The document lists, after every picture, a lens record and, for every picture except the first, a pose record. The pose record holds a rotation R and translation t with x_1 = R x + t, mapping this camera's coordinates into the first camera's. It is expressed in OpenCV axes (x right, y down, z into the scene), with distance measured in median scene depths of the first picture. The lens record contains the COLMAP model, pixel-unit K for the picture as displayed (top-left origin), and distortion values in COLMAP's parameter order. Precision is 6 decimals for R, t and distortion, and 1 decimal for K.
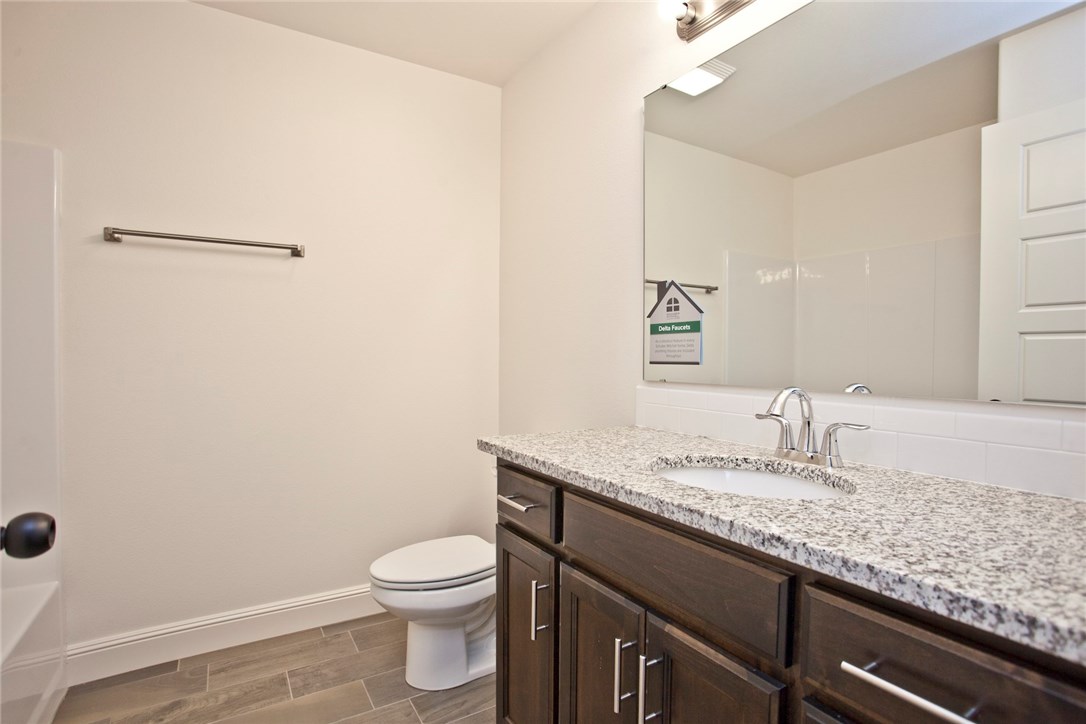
lens RADIAL K [[525.9, 0, 542.1], [0, 525.9, 358.0], [0, 0, 1]] dist [-0.059624, 0.024280]
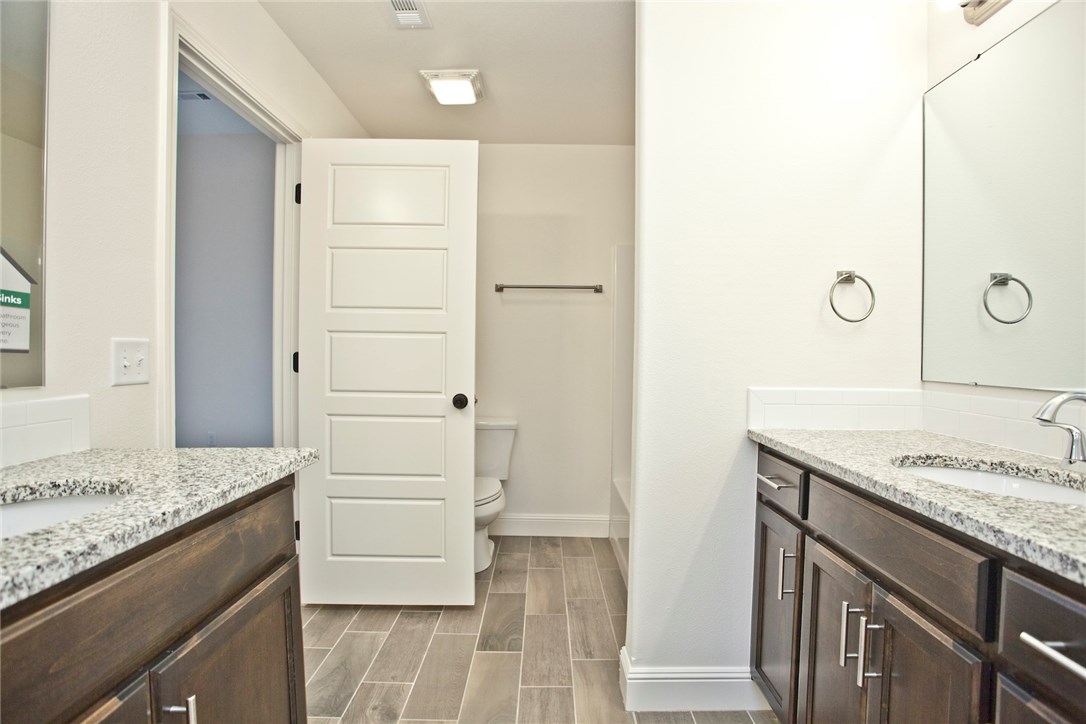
lens RADIAL K [[525.9, 0, 542.1], [0, 525.9, 358.0], [0, 0, 1]] dist [-0.059624, 0.024280]
pose [[0.833089, 0.010396, -0.553041, 0.182288], [-0.011306, 0.999935, 0.001766, 0.003196], [0.553023, 0.004781, 0.833152, -0.287392]]
